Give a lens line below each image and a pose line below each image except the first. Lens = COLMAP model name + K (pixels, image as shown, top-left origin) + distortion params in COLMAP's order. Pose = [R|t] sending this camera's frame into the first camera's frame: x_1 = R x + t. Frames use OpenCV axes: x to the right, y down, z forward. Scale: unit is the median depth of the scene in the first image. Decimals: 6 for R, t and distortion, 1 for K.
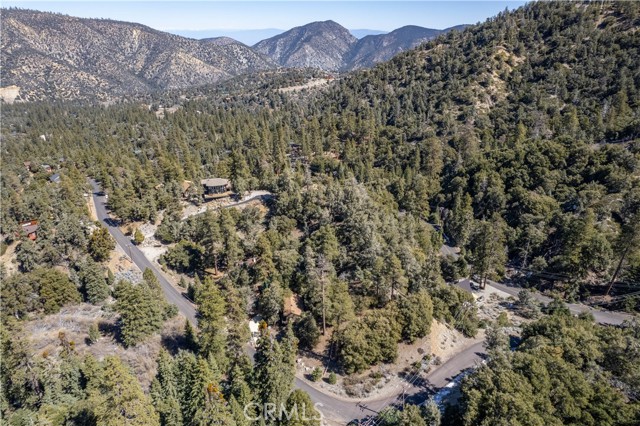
lens RADIAL K [[410.5, 0, 325.2], [0, 410.5, 212.9], [0, 0, 1]] dist [-0.073555, 0.064728]
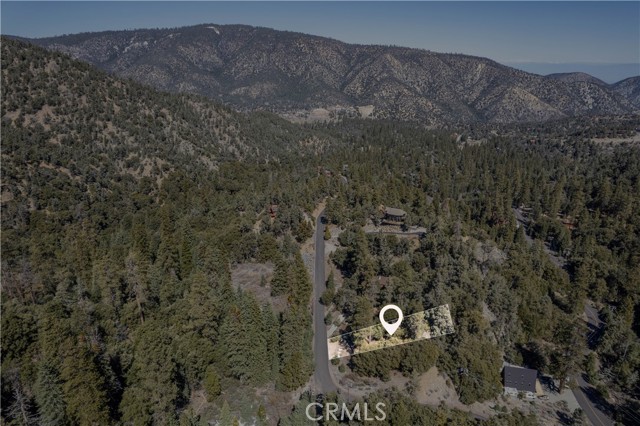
lens RADIAL K [[410.5, 0, 324.5], [0, 410.5, 213.8], [0, 0, 1]] dist [-0.073555, 0.064728]
pose [[0.713561, 0.253527, -0.653112, 0.367711], [-0.295923, 0.954053, 0.047035, -0.061485], [0.635028, 0.159708, 0.755799, -0.062919]]
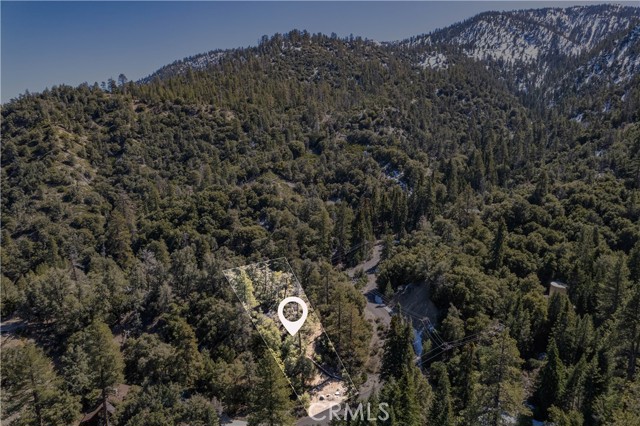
lens RADIAL K [[410.5, 0, 323.4], [0, 410.5, 209.8], [0, 0, 1]] dist [-0.073555, 0.064728]
pose [[0.341805, -0.178439, 0.922675, -0.480045], [0.382040, 0.923402, 0.037053, -0.041804], [-0.858612, 0.339834, 0.383795, 0.271621]]
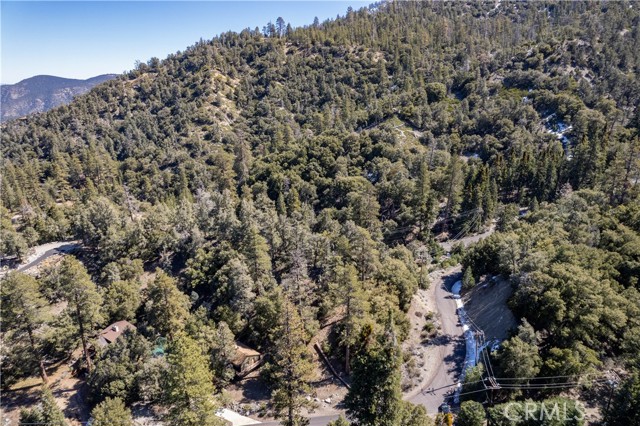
lens RADIAL K [[410.5, 0, 324.6], [0, 410.5, 211.9], [0, 0, 1]] dist [-0.073555, 0.064728]
pose [[0.708053, -0.218522, 0.671497, -0.257628], [0.292644, 0.956218, 0.002601, 0.025618], [-0.642666, 0.194668, 0.741002, 0.207814]]
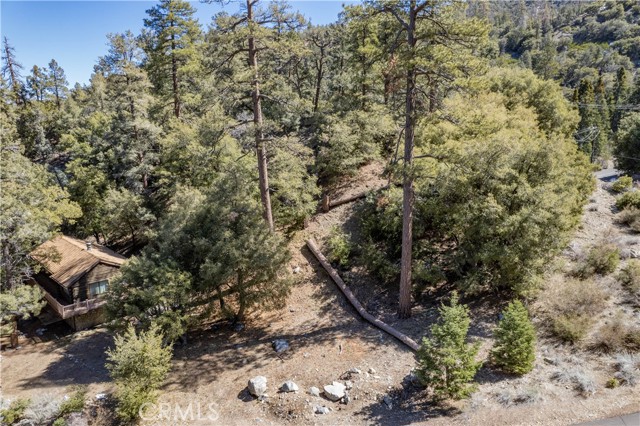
lens RADIAL K [[410.5, 0, 322.9], [0, 410.5, 211.8], [0, 0, 1]] dist [-0.073555, 0.064728]
pose [[0.751426, -0.132395, 0.646399, -0.083949], [0.276772, 0.952554, -0.126641, 0.178760], [-0.598963, 0.274066, 0.752417, 0.459246]]
